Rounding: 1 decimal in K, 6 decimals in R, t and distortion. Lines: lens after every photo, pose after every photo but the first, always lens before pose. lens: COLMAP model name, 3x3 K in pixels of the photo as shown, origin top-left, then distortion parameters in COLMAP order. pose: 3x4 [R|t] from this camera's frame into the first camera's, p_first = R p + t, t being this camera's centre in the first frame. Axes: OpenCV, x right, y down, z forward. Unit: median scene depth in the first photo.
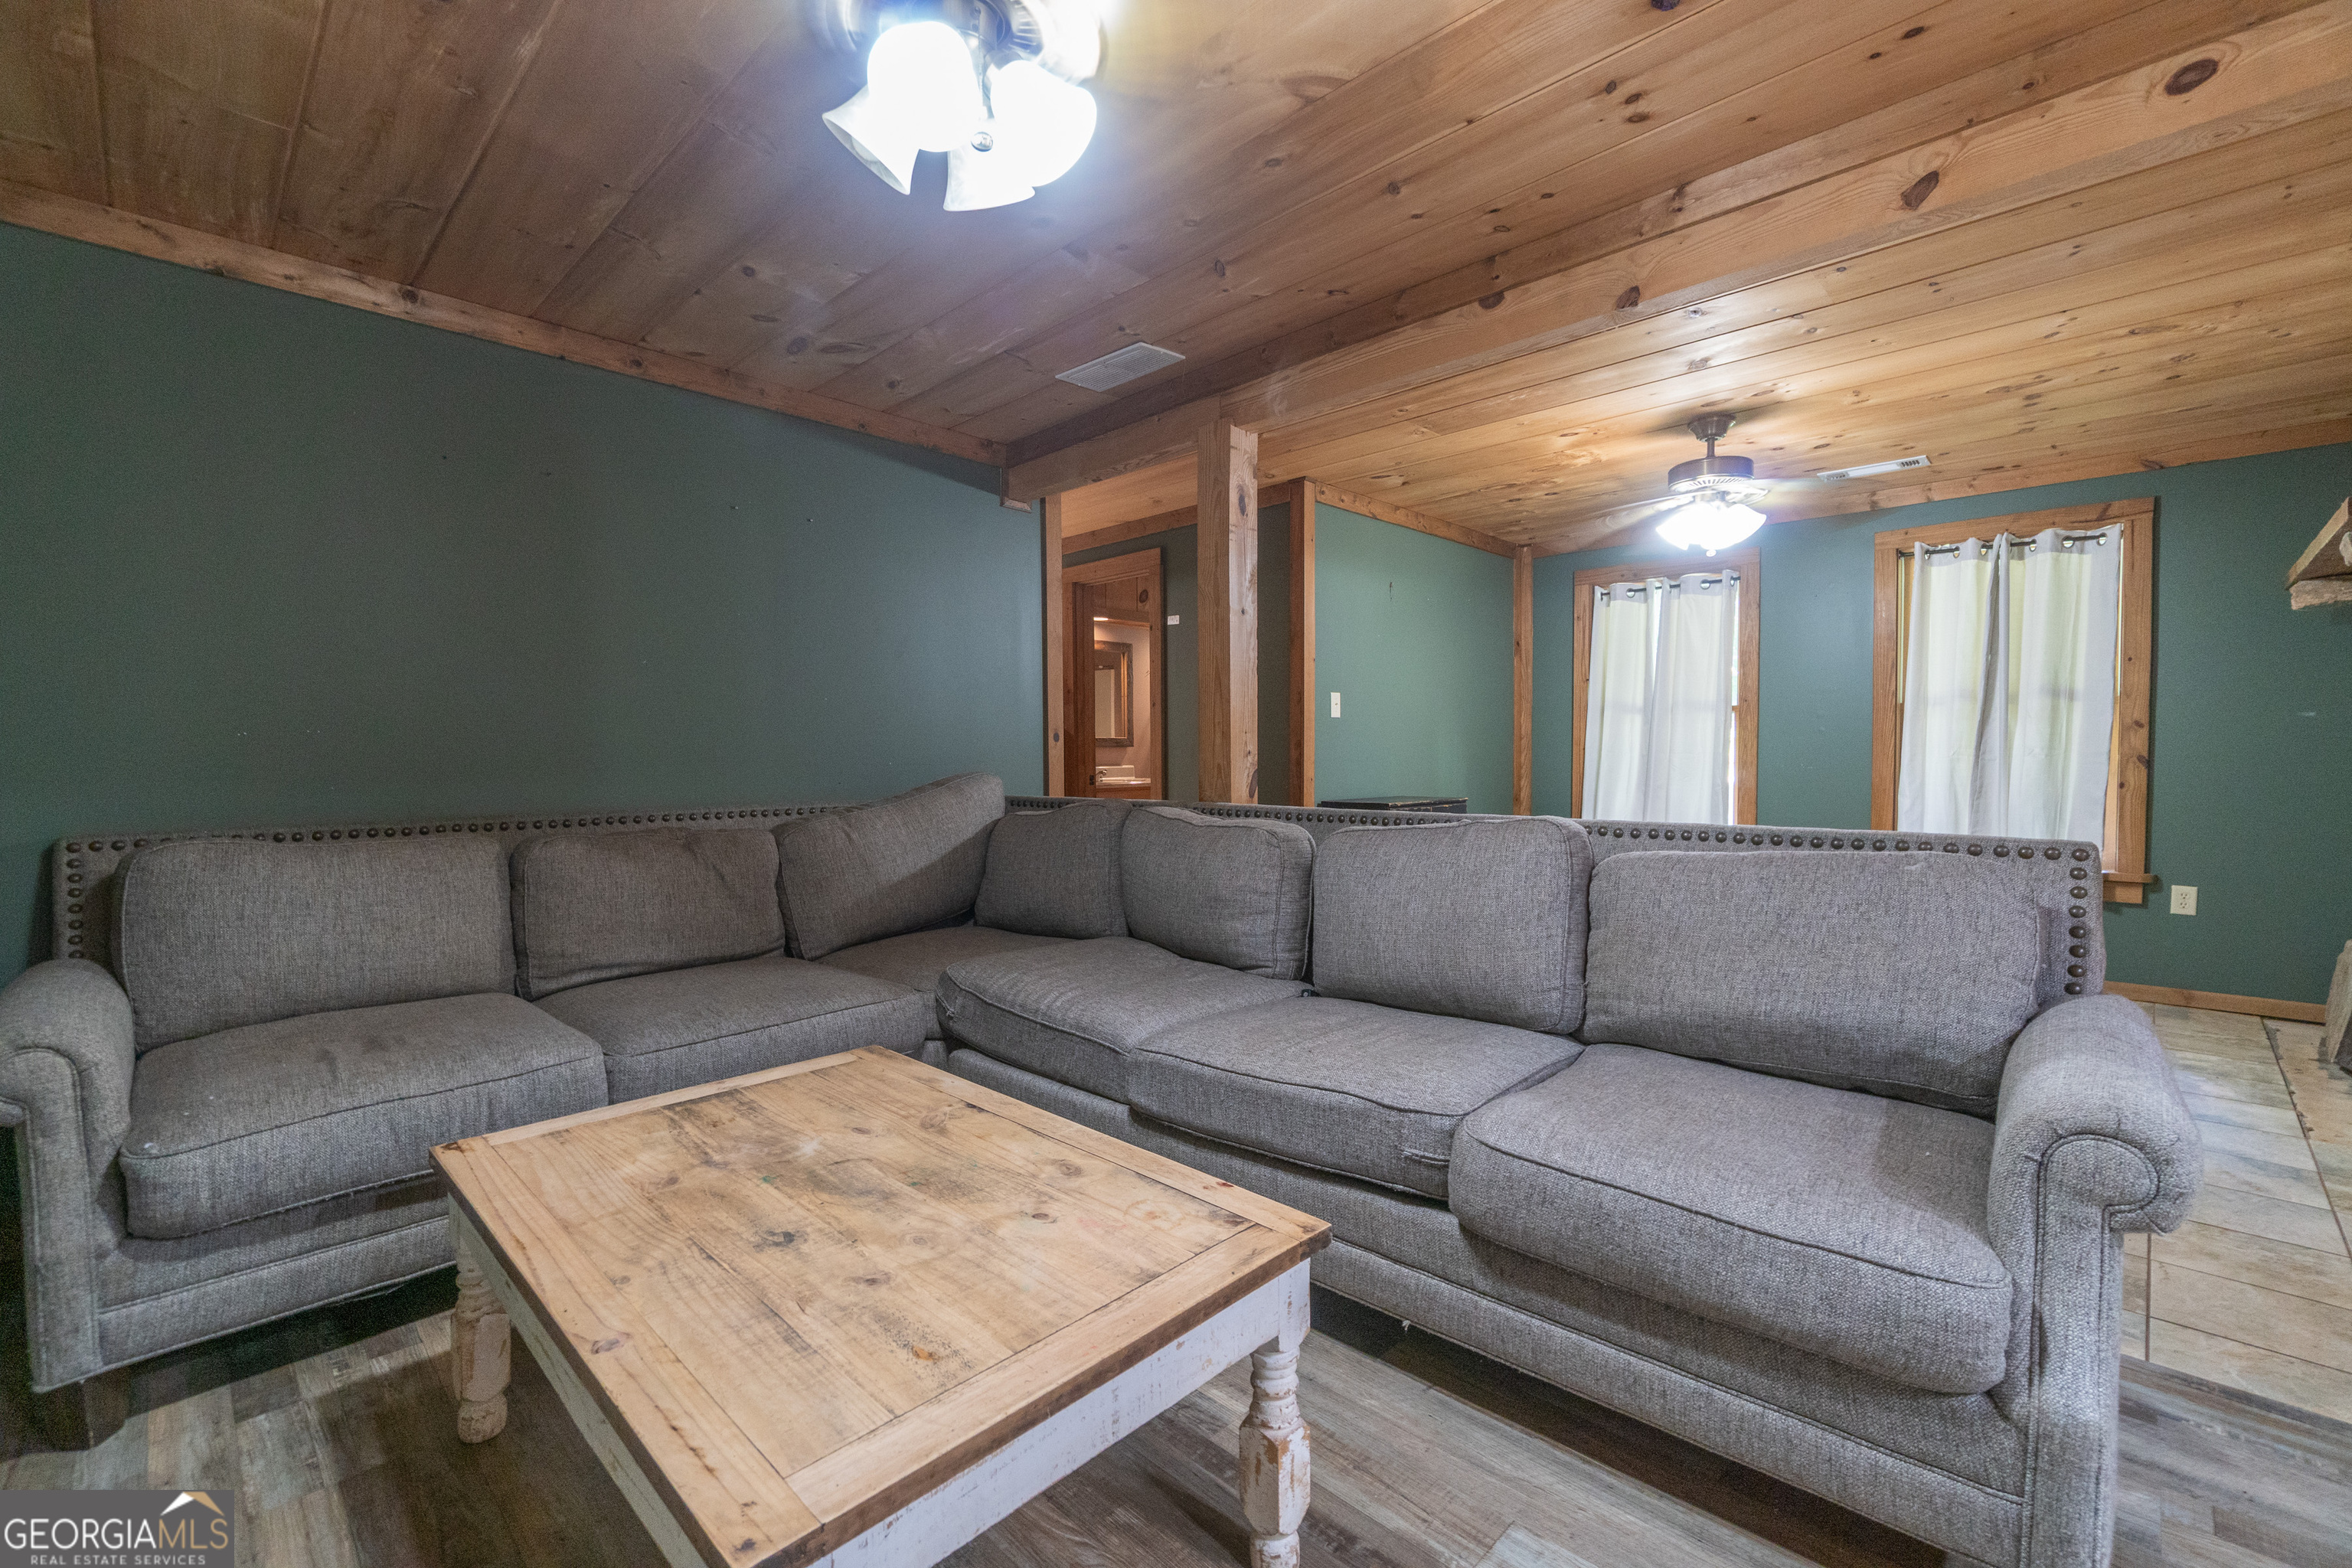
lens RADIAL K [[1006.2, 0, 1183.0], [0, 1006.2, 785.9], [0, 0, 1]] dist [0.002712, 0.001948]
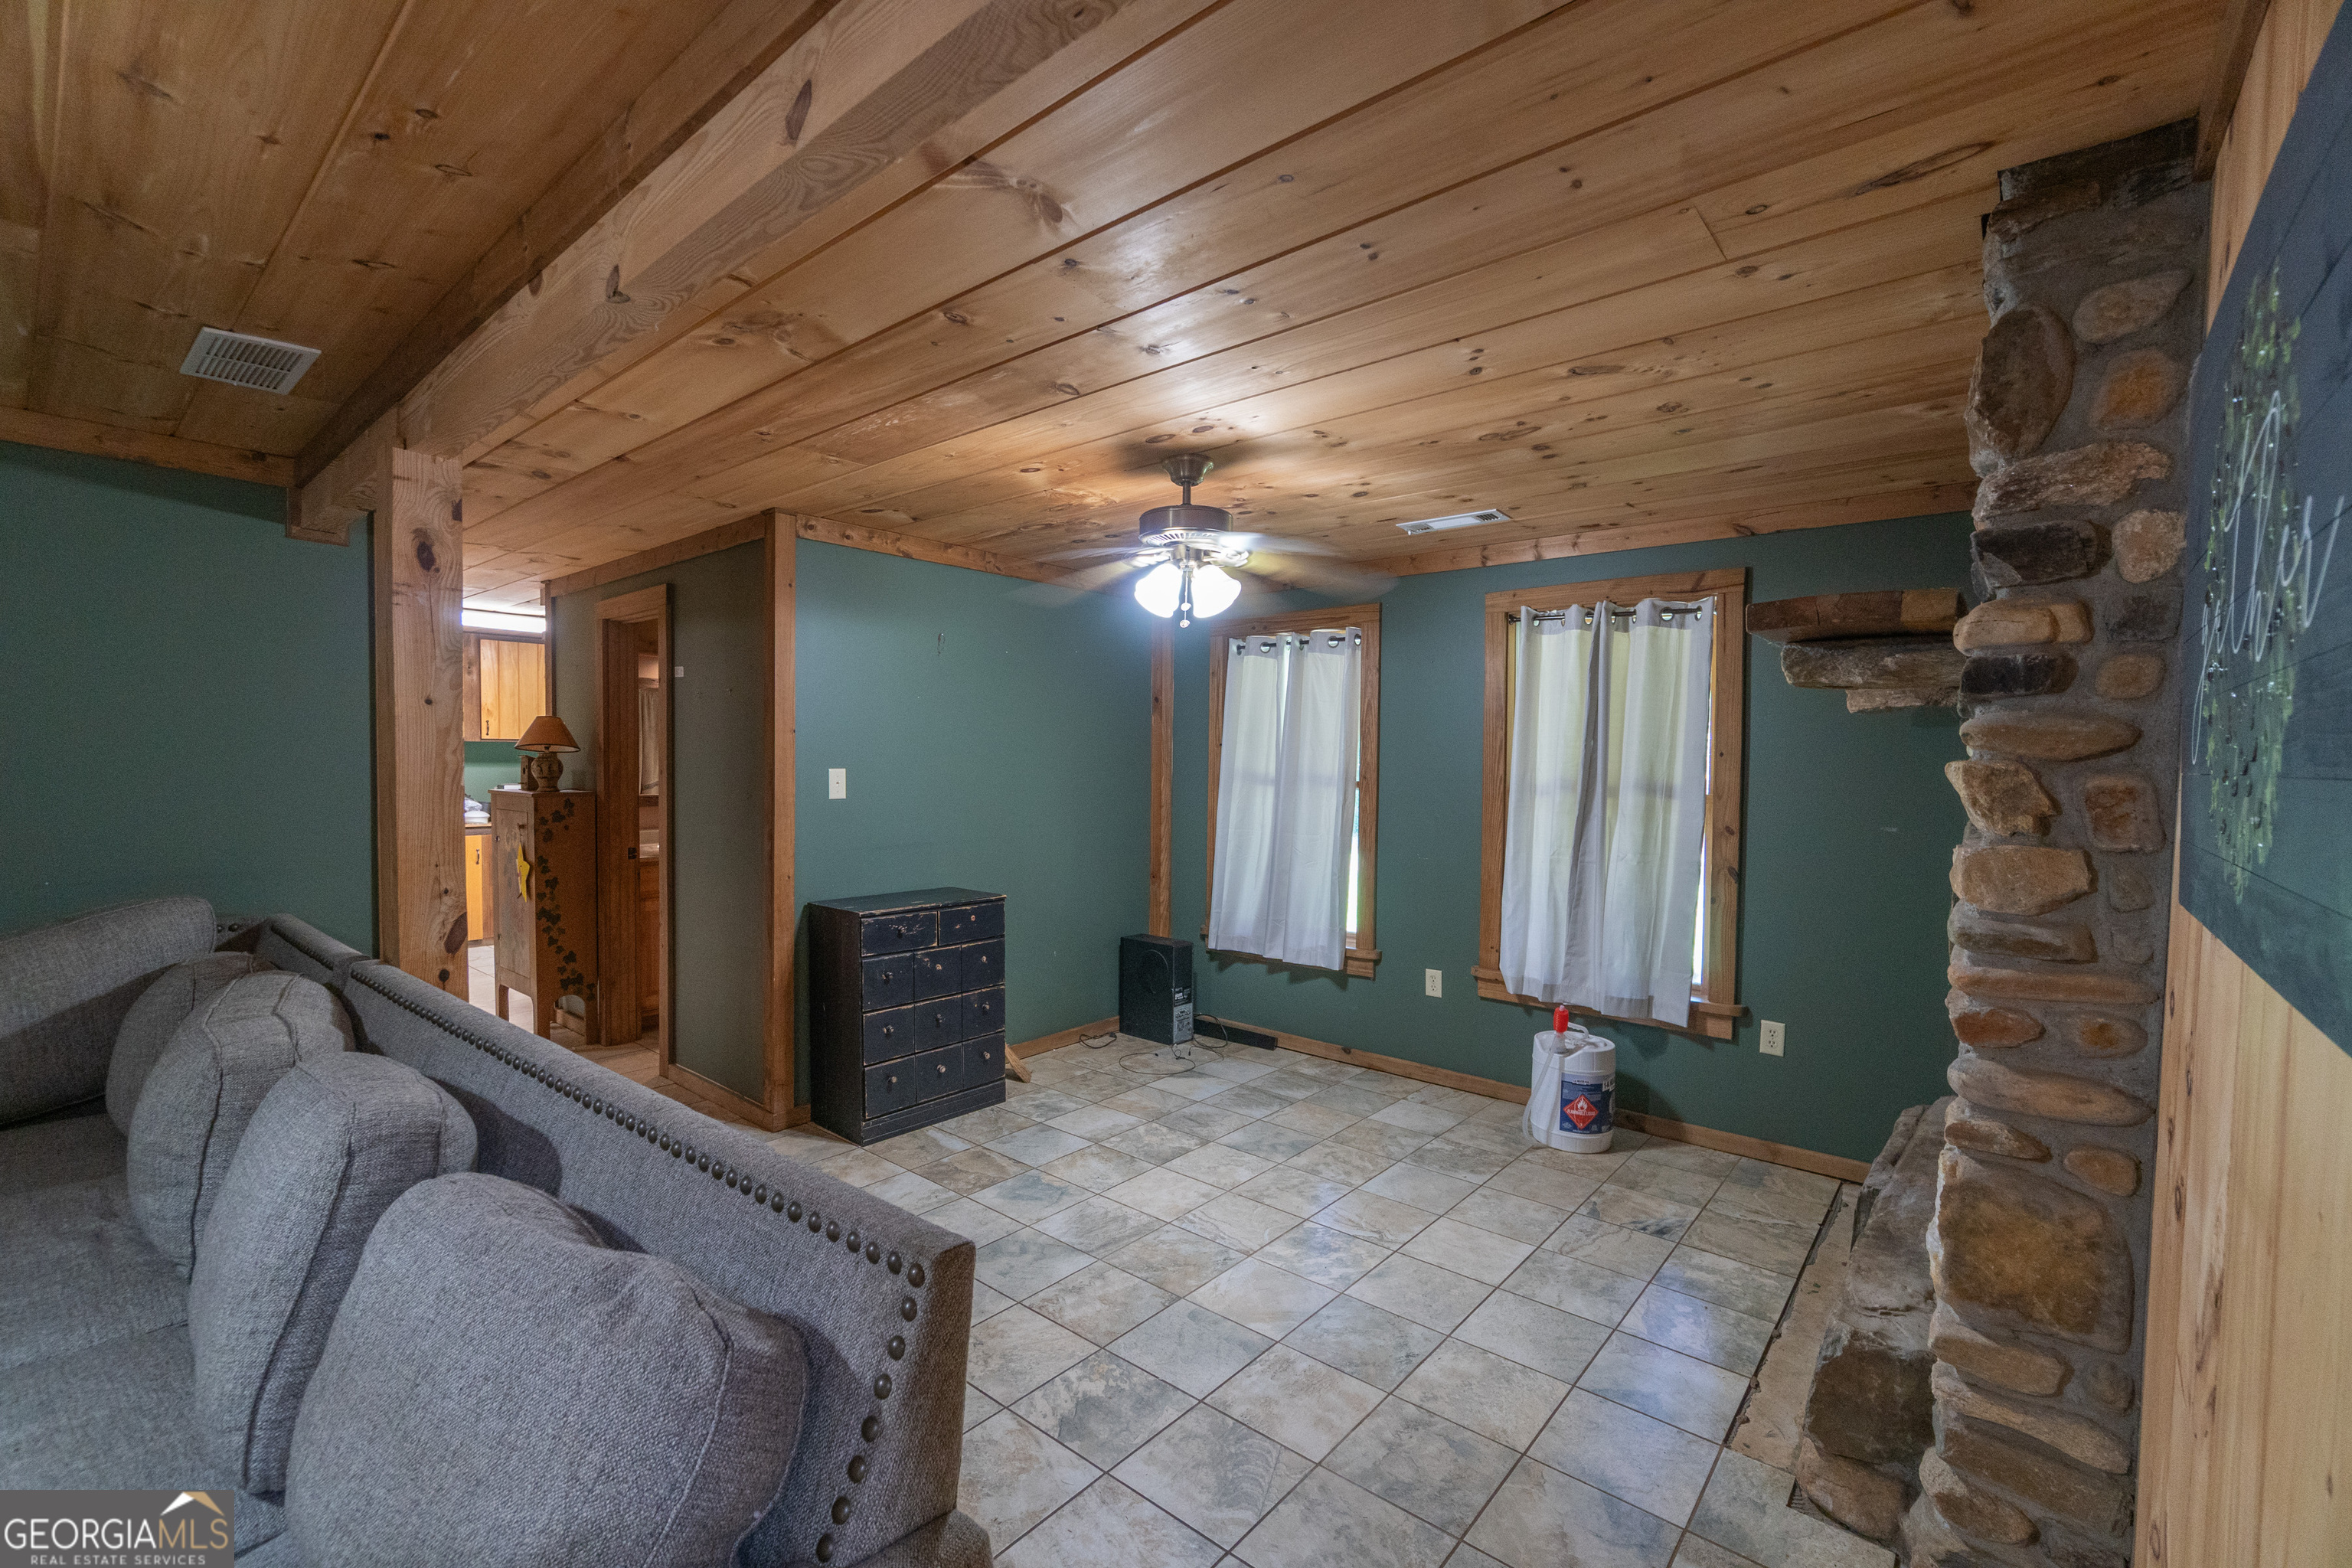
lens RADIAL K [[1006.2, 0, 1163.7], [0, 1006.2, 794.0], [0, 0, 1]] dist [0.002712, 0.001948]
pose [[0.998017, 0.014809, 0.061184, 0.402765], [-0.014888, 0.999889, 0.000827, -0.083642], [-0.061165, -0.001737, 0.998126, 0.171189]]
